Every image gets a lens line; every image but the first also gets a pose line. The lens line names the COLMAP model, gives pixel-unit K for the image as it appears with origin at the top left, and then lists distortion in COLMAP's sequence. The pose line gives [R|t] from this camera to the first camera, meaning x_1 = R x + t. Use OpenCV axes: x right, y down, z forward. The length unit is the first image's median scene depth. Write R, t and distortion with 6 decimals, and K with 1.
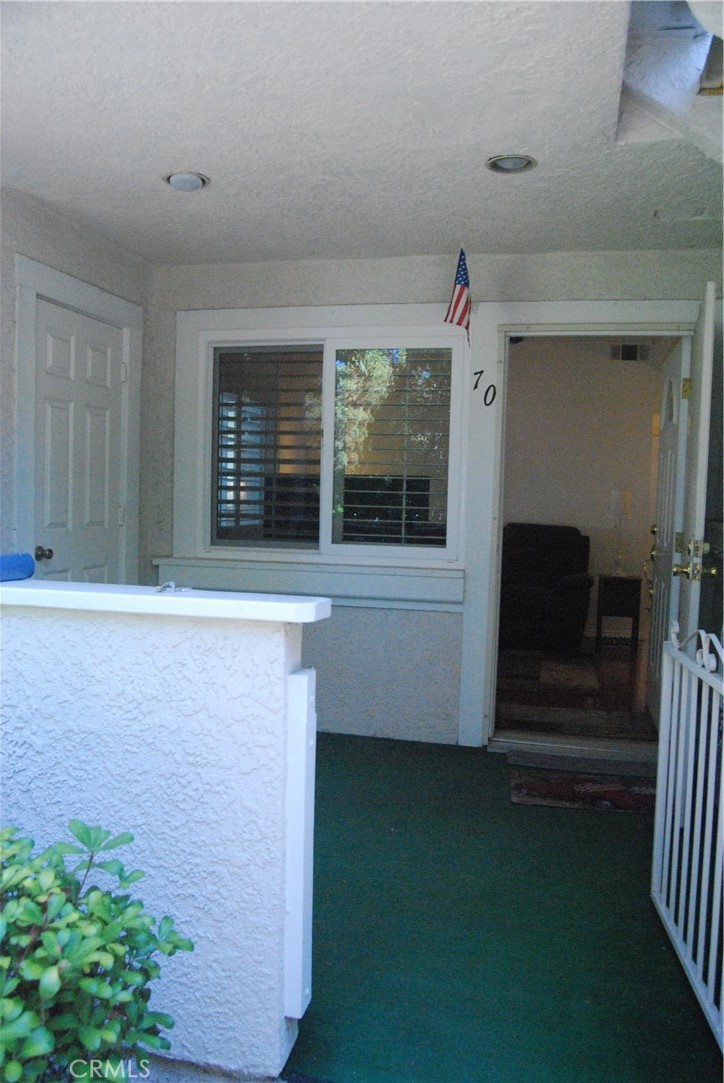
lens RADIAL K [[846.0, 0, 362.0], [0, 846.0, 541.5], [0, 0, 1]] dist [-0.077342, 0.006665]
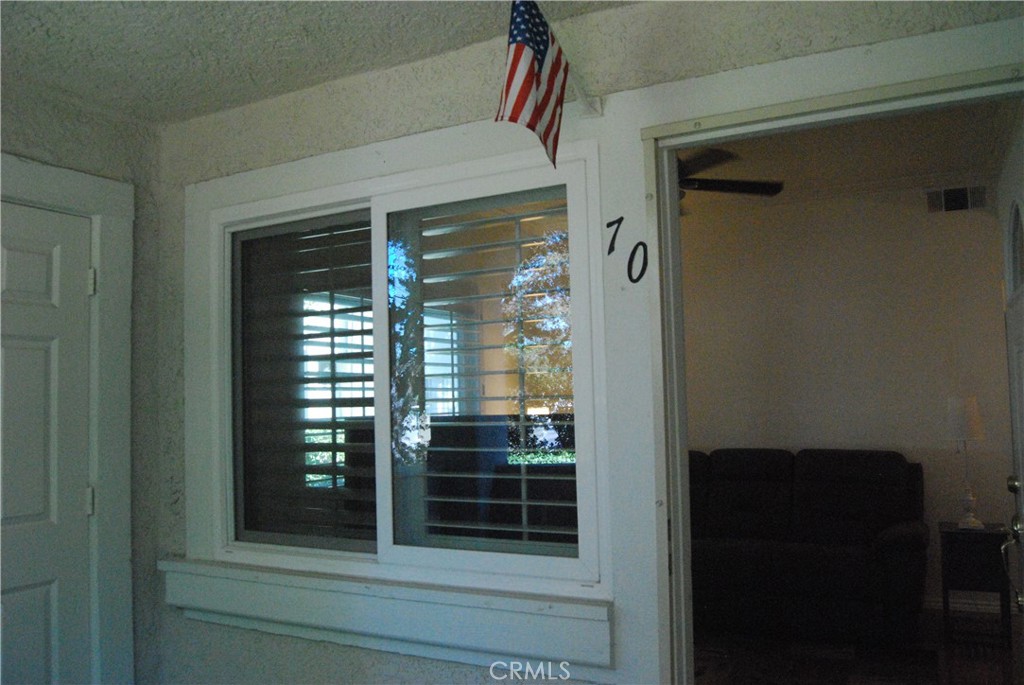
lens RADIAL K [[799.9, 0, 512.0], [0, 799.9, 342.5], [0, 0, 1]] dist [-0.077342, 0.006665]
pose [[0.967591, -0.070284, -0.242543, 0.182752], [0.039921, 0.990982, -0.127907, -0.061214], [0.249346, 0.114079, 0.961672, 0.486571]]
